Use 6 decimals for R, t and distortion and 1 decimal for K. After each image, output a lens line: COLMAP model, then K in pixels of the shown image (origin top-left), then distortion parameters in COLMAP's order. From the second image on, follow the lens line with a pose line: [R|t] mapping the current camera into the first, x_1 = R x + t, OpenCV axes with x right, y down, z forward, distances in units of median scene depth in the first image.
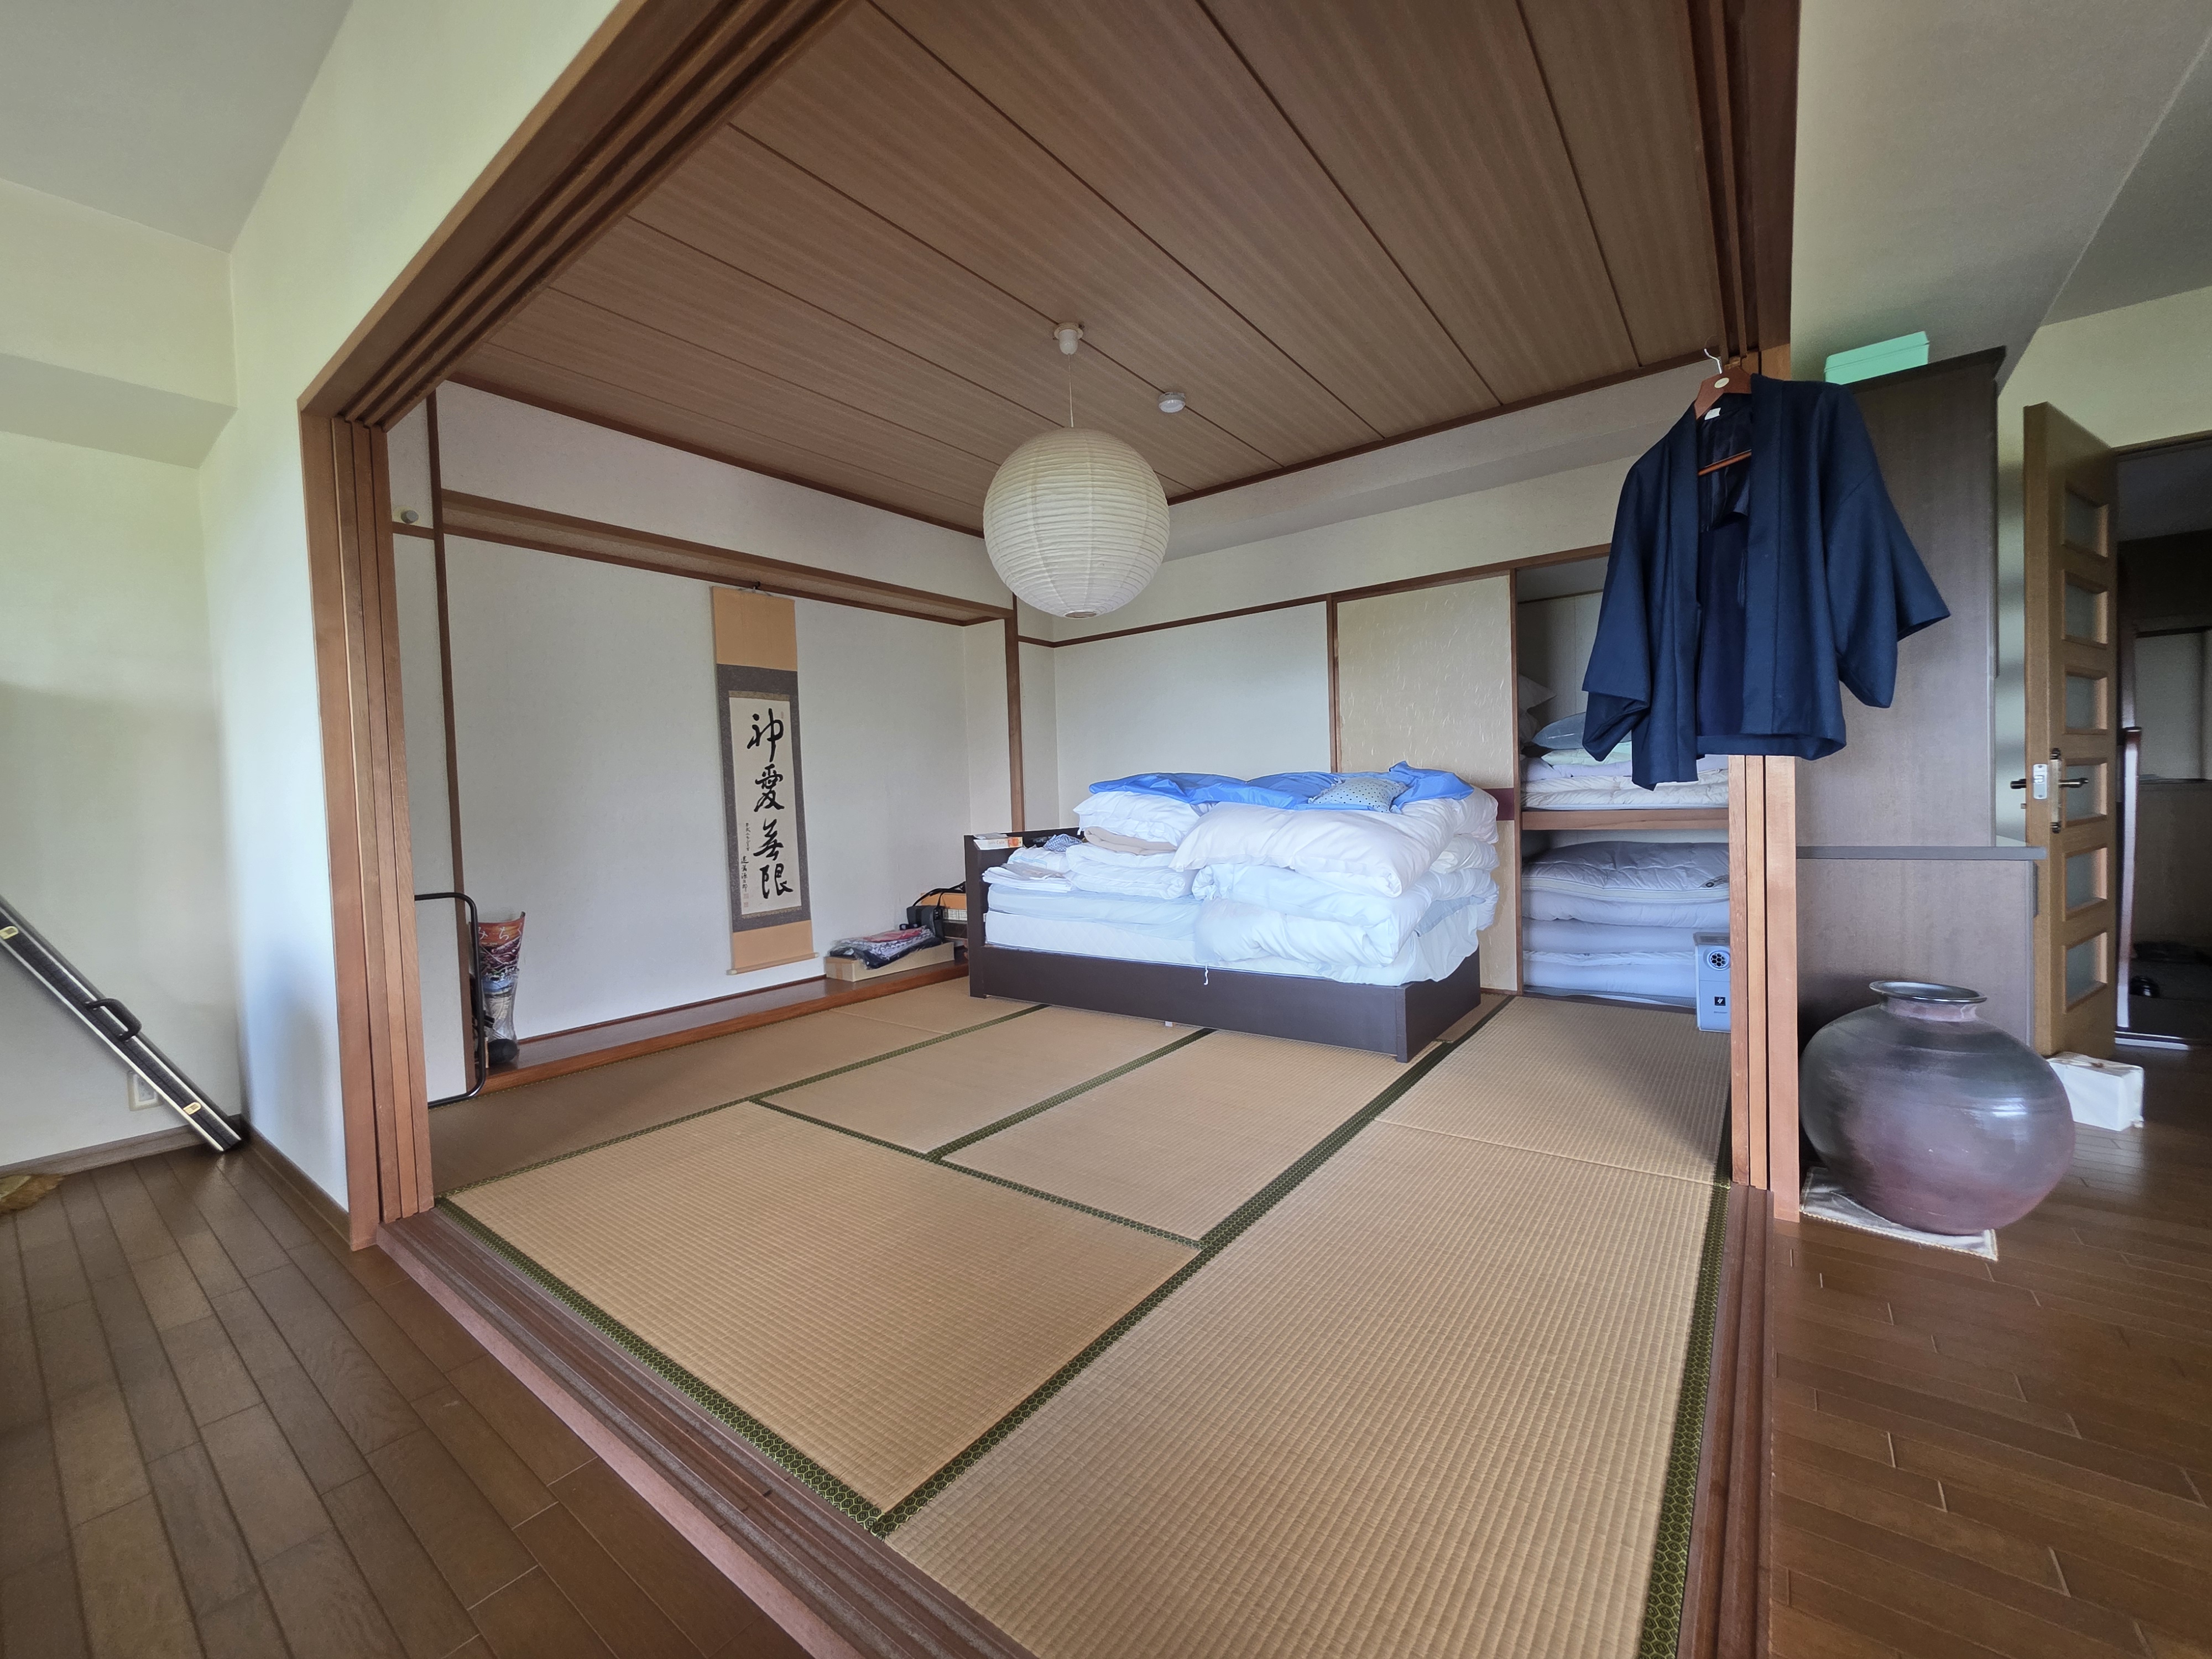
lens RADIAL K [[882.1, 0, 1106.0], [0, 882.1, 829.5], [0, 0, 1]] dist [0.000411, 0.000717]
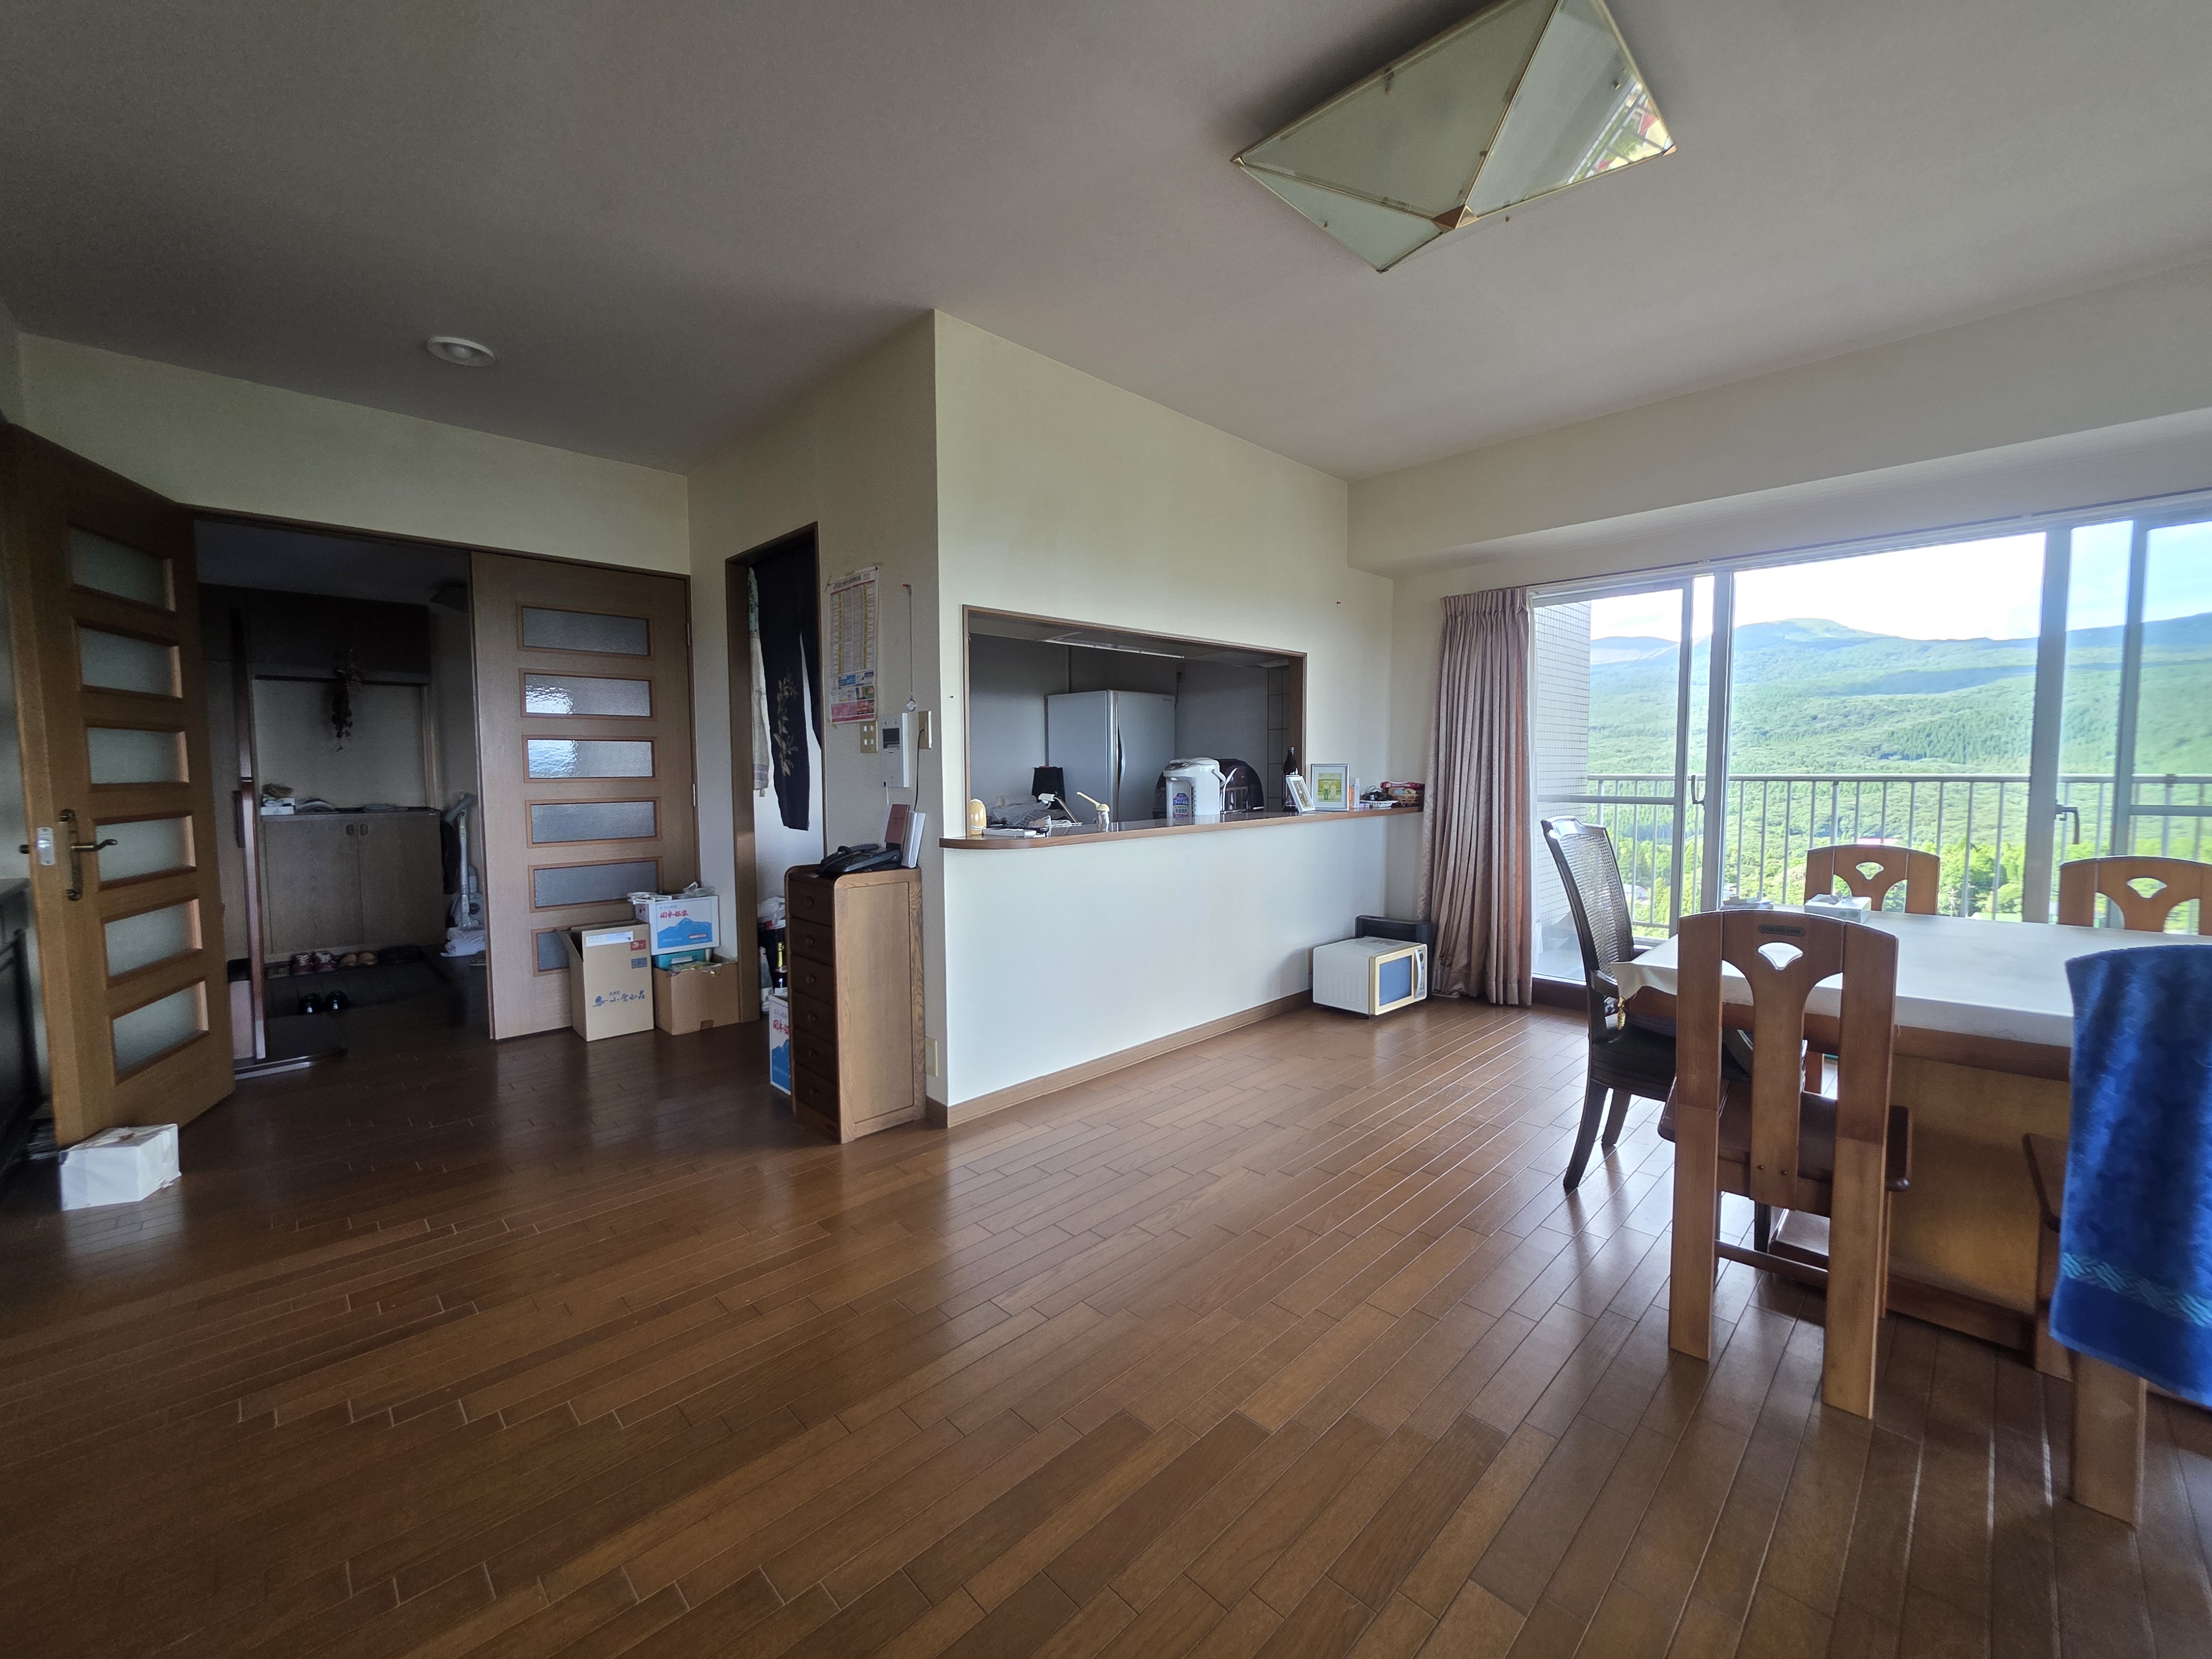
lens RADIAL K [[882.1, 0, 1106.0], [0, 882.1, 829.5], [0, 0, 1]] dist [0.000411, 0.000717]
pose [[0.138917, -0.032140, 0.989782, 0.309788], [0.030491, 0.999138, 0.028164, -0.063512], [-0.989835, 0.026267, 0.139777, -0.199022]]
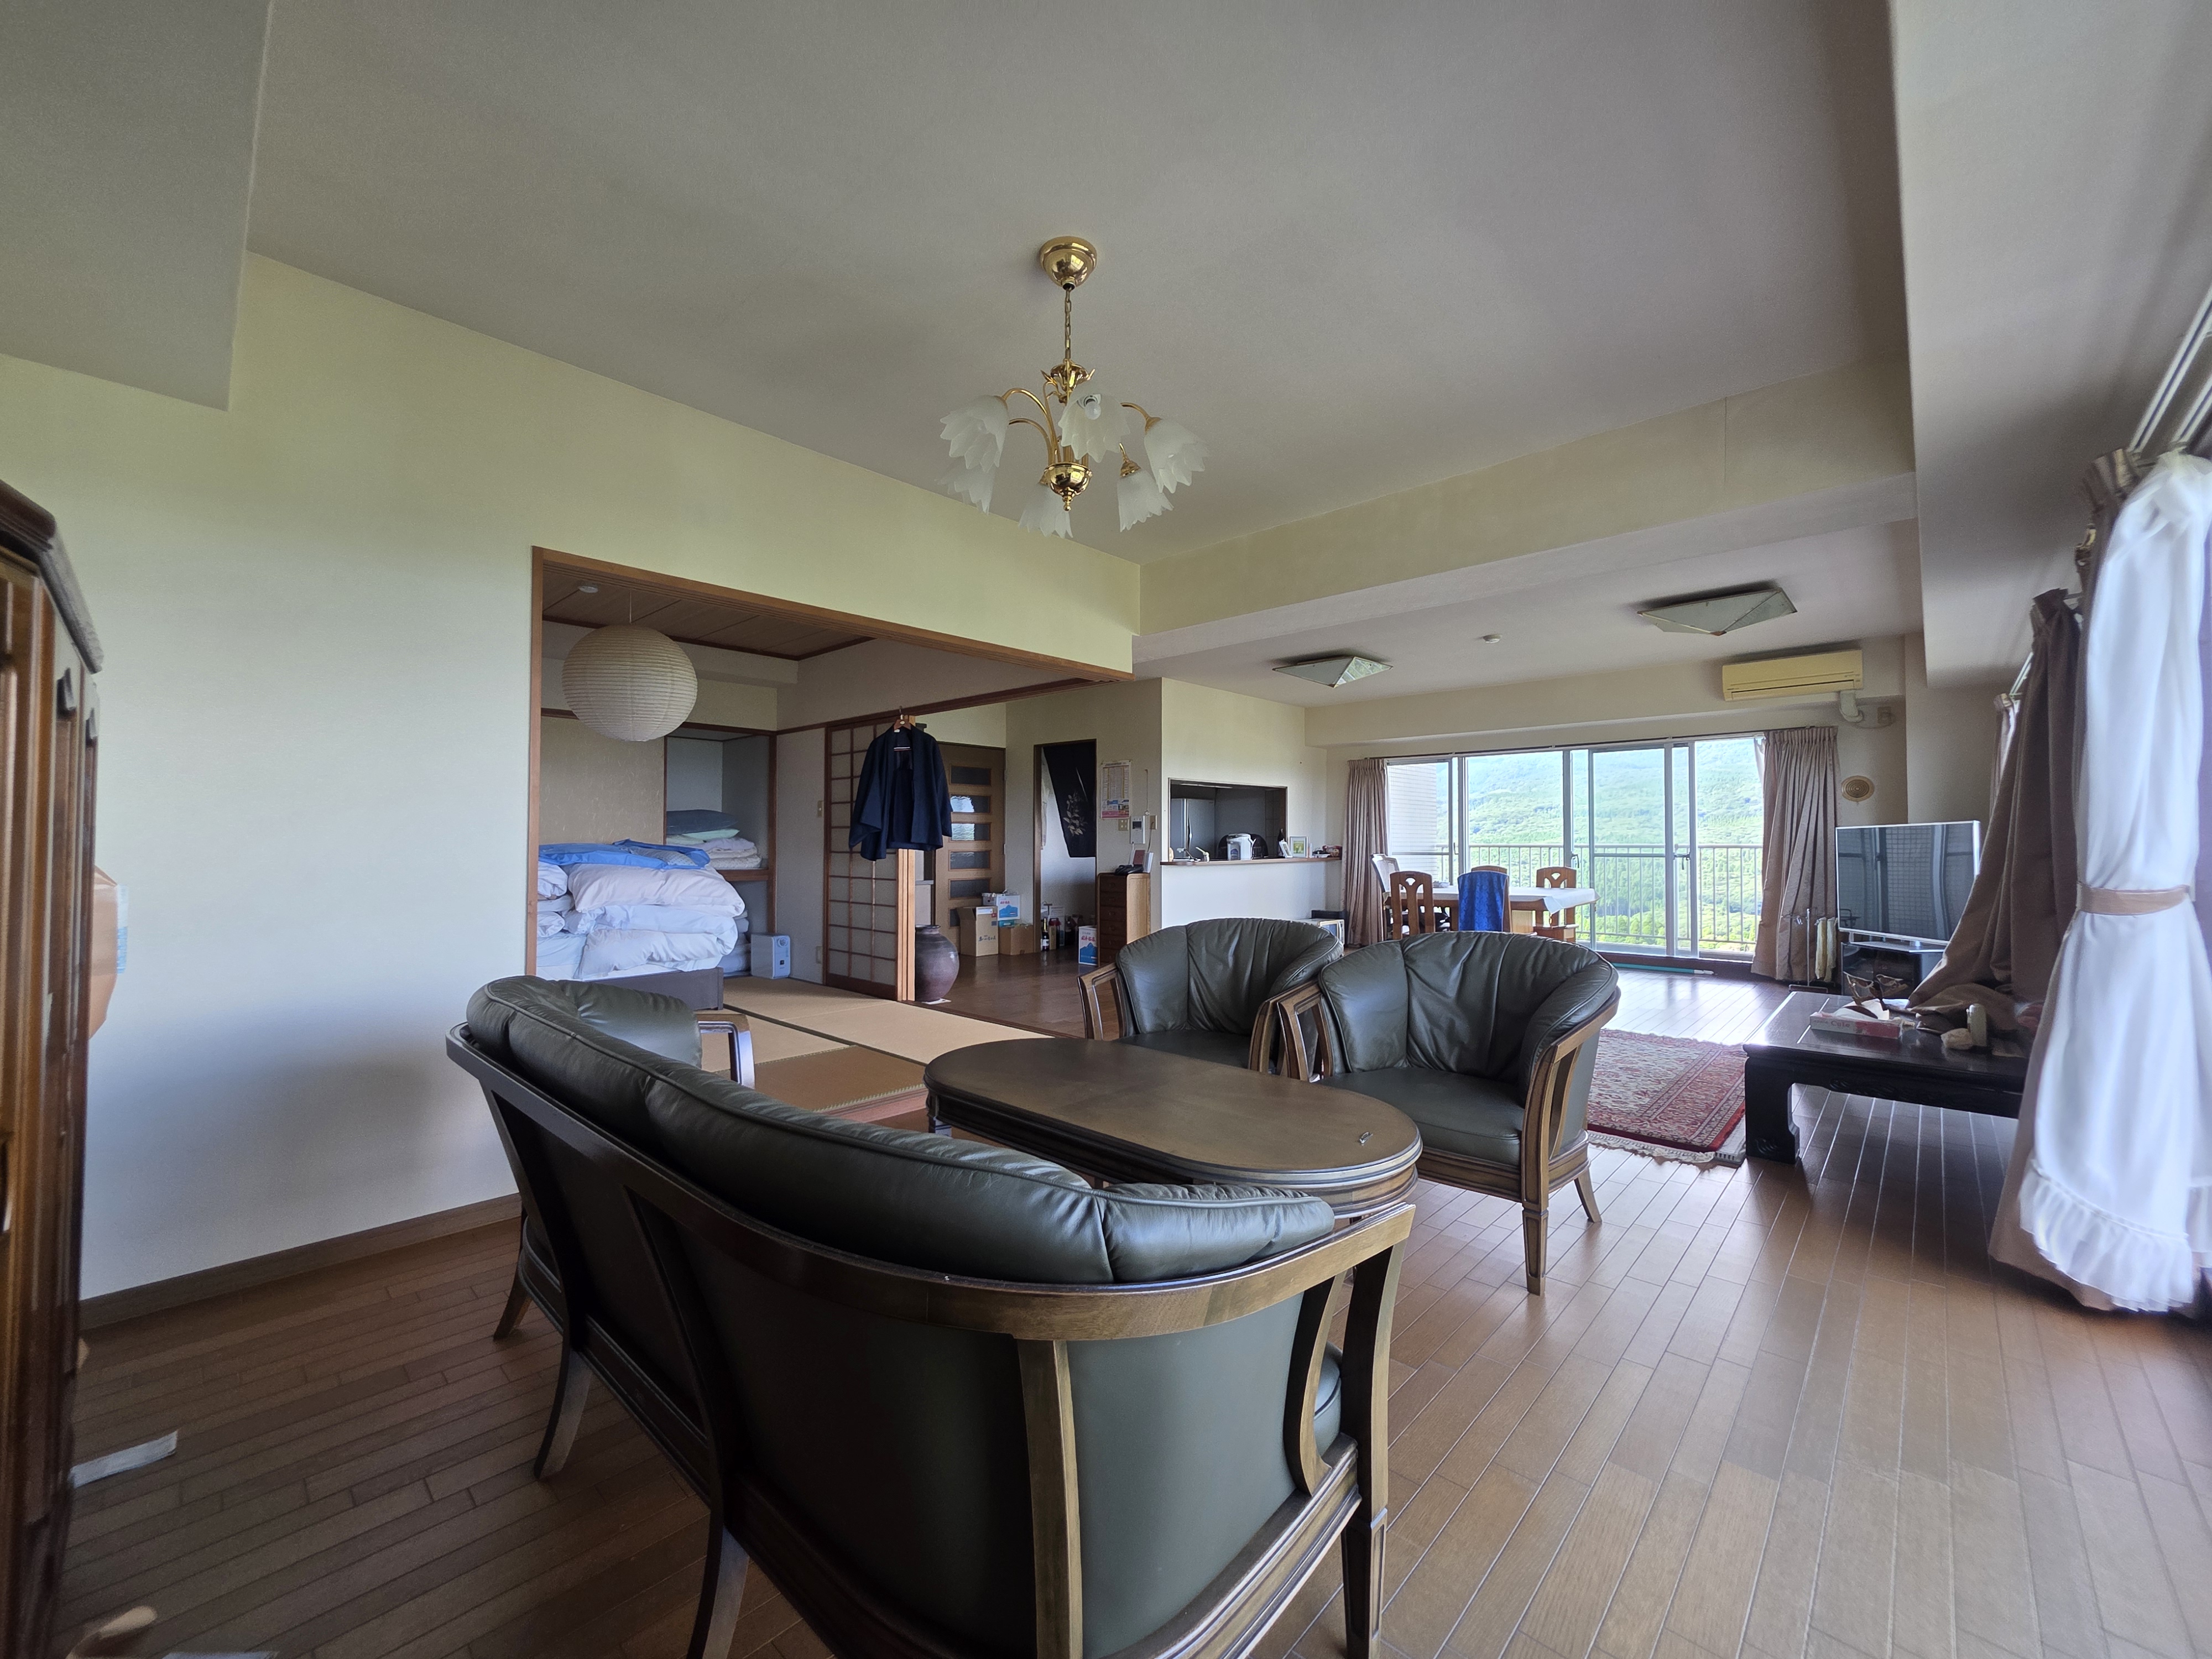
lens RADIAL K [[882.1, 0, 1106.0], [0, 882.1, 829.5], [0, 0, 1]] dist [0.000411, 0.000717]
pose [[0.094350, 0.053988, 0.994074, -1.459855], [0.025531, 0.998069, -0.056628, 0.018797], [-0.995212, 0.030722, 0.092790, 0.034954]]
